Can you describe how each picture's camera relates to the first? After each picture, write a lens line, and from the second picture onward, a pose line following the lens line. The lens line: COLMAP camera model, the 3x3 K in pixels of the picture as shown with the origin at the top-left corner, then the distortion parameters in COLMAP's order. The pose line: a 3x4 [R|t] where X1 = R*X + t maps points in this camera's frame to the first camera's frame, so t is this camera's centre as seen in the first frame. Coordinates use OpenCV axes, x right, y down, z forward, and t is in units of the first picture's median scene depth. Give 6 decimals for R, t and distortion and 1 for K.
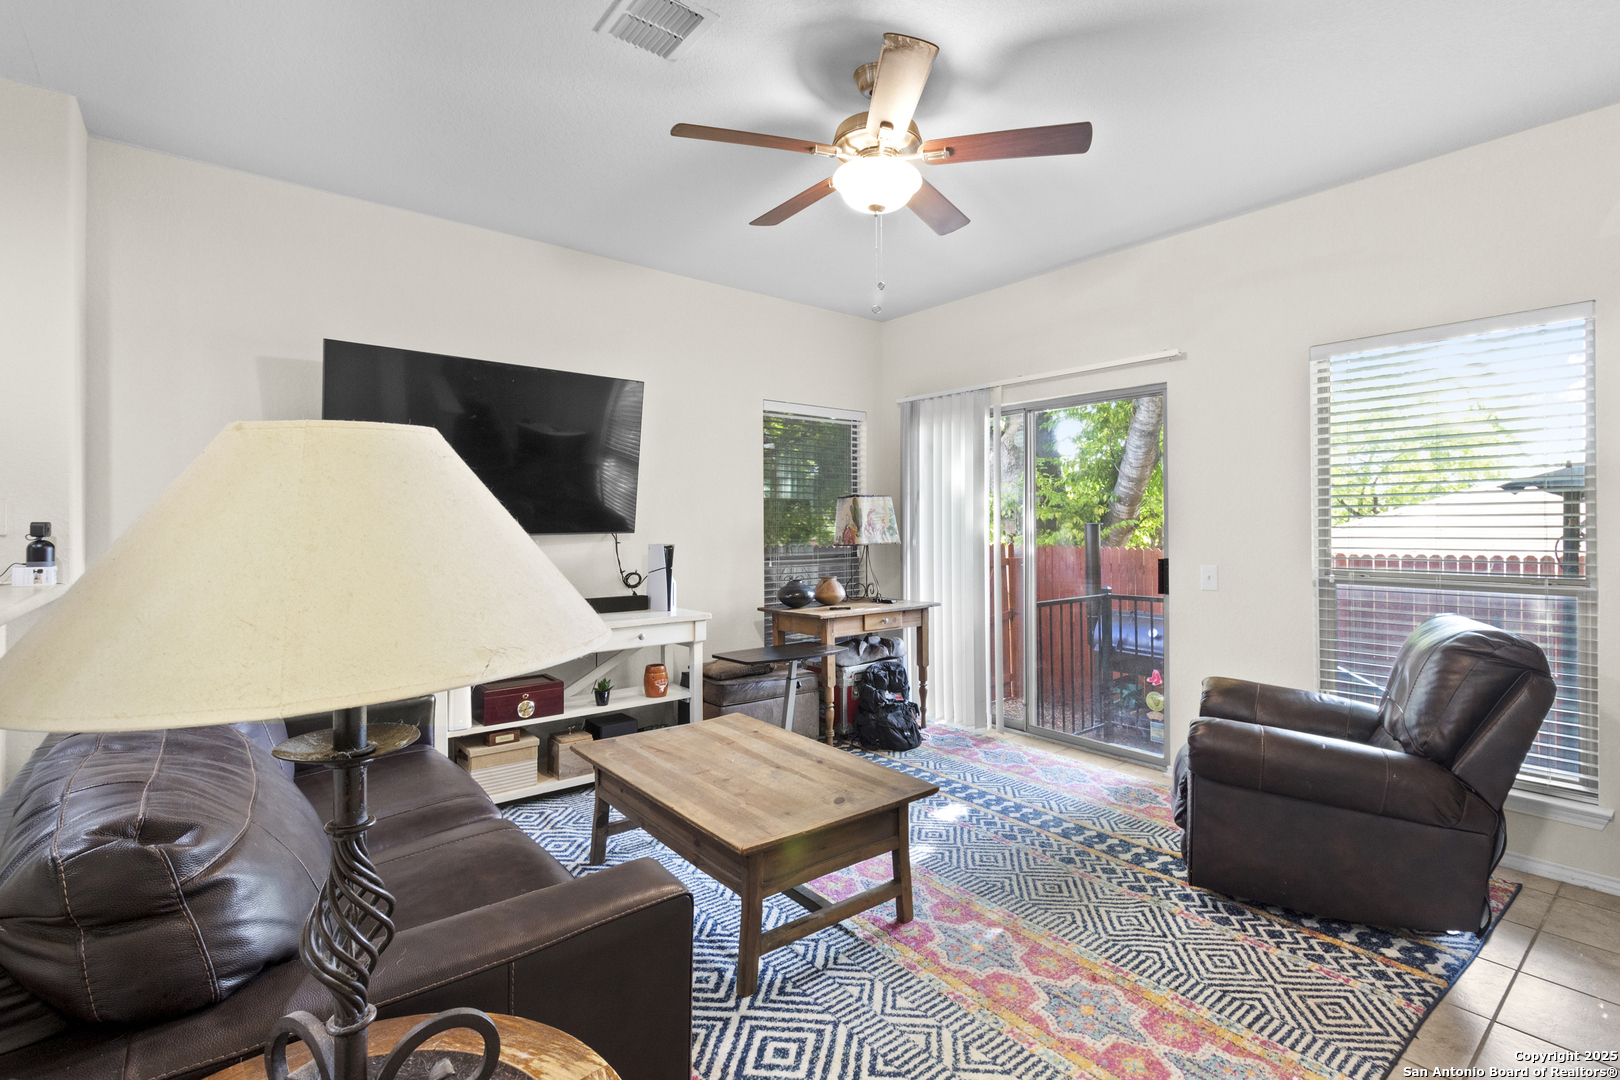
lens RADIAL K [[752.5, 0, 821.0], [0, 752.5, 534.0], [0, 0, 1]] dist [-0.003634, -0.000843]
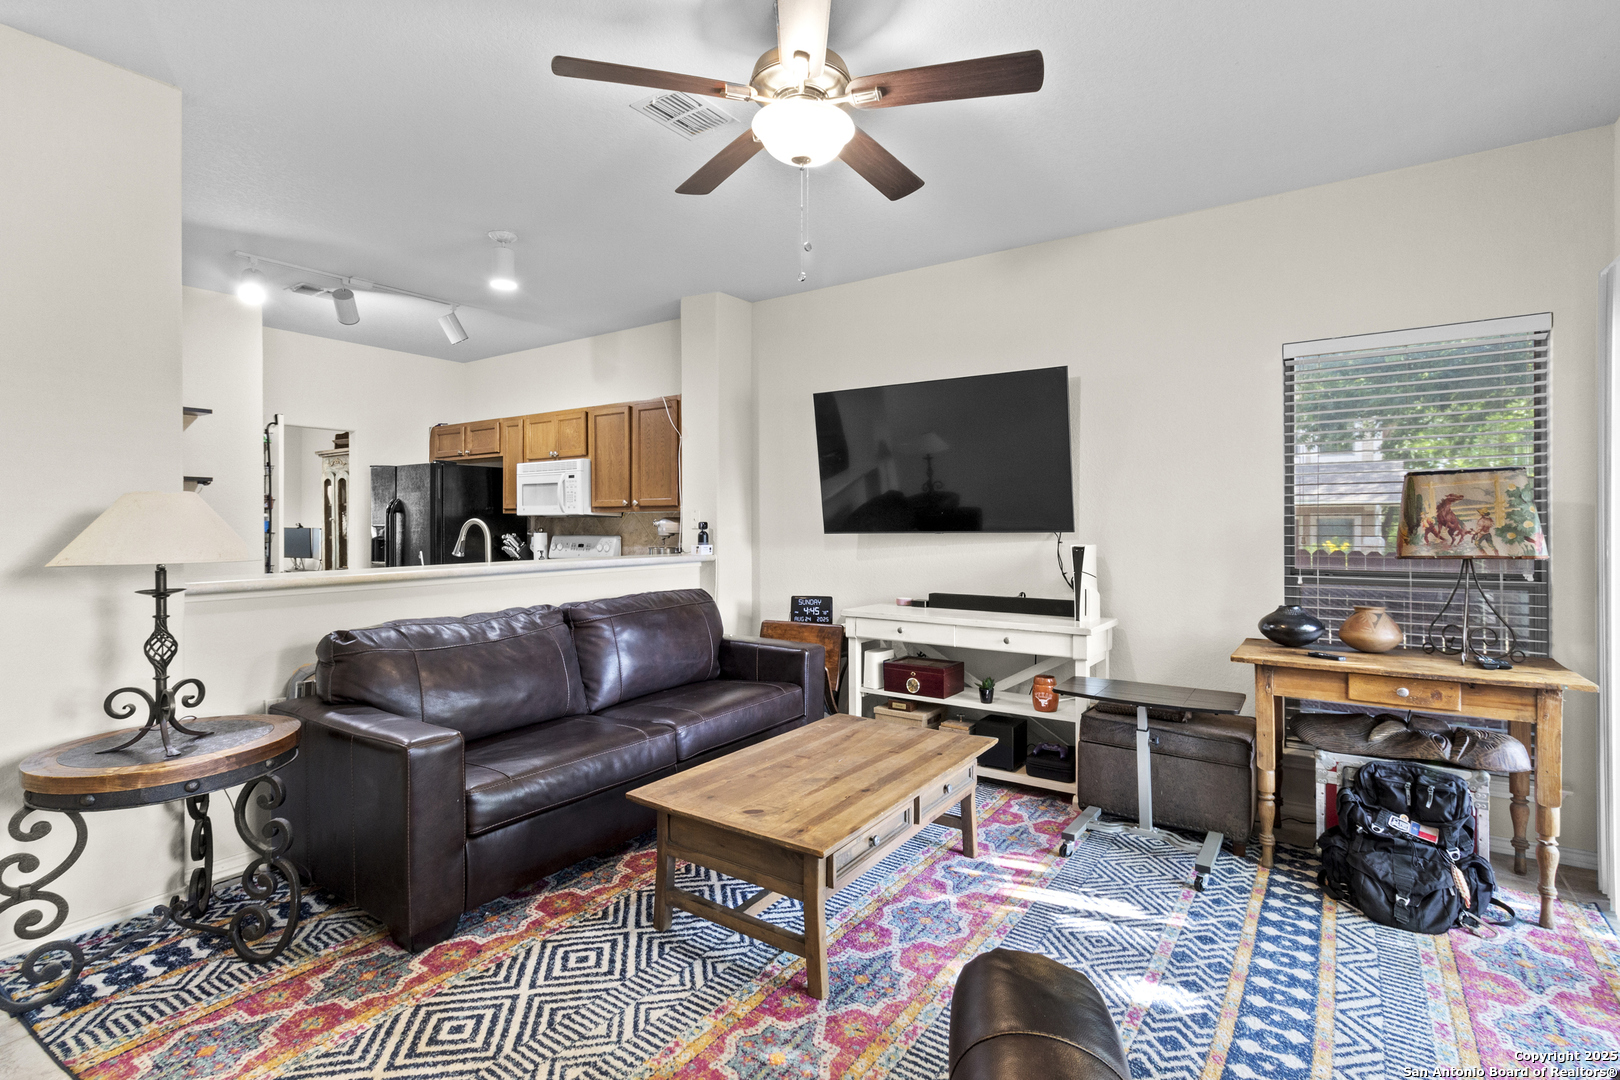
lens RADIAL K [[752.5, 0, 823.1], [0, 752.5, 528.5], [0, 0, 1]] dist [-0.003634, -0.000843]
pose [[0.296677, 0.009321, -0.954932, 0.750465], [-0.012438, 0.999905, 0.005896, -0.009010], [0.954897, 0.010128, 0.296765, 0.622820]]
